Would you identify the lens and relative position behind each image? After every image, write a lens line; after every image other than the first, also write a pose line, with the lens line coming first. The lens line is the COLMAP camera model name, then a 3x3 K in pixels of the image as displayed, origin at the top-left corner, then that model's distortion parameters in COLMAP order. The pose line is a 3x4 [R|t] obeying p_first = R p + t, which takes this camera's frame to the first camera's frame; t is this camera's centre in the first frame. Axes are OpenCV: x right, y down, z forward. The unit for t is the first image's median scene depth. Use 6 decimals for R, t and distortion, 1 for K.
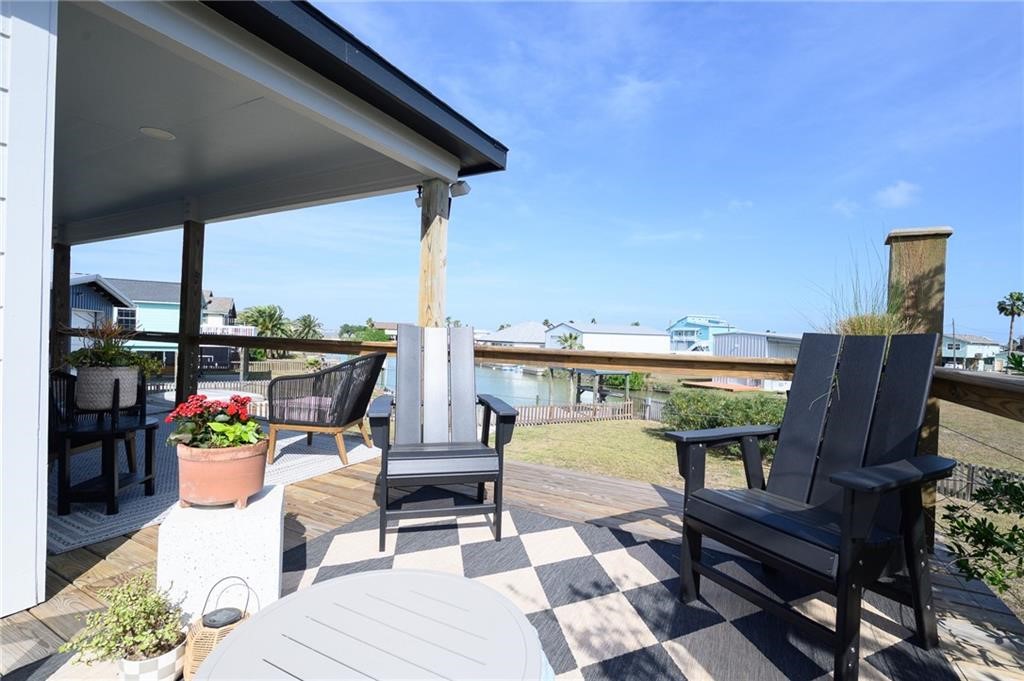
lens RADIAL K [[481.6, 0, 539.8], [0, 481.6, 344.5], [0, 0, 1]] dist [-0.001230, -0.000341]
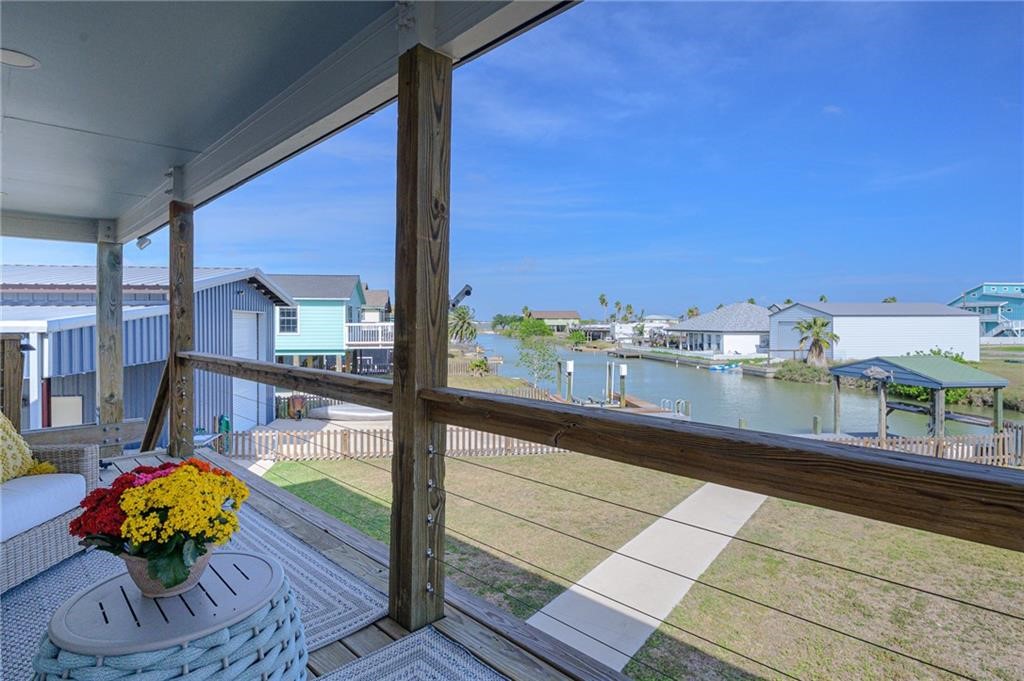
lens RADIAL K [[533.5, 0, 529.2], [0, 533.5, 324.1], [0, 0, 1]] dist [0.012734, -0.000016]
pose [[0.957537, -0.029948, -0.286750, -0.112862], [0.026385, 0.999519, -0.016281, -0.011943], [0.287100, 0.008024, 0.957867, 0.136742]]
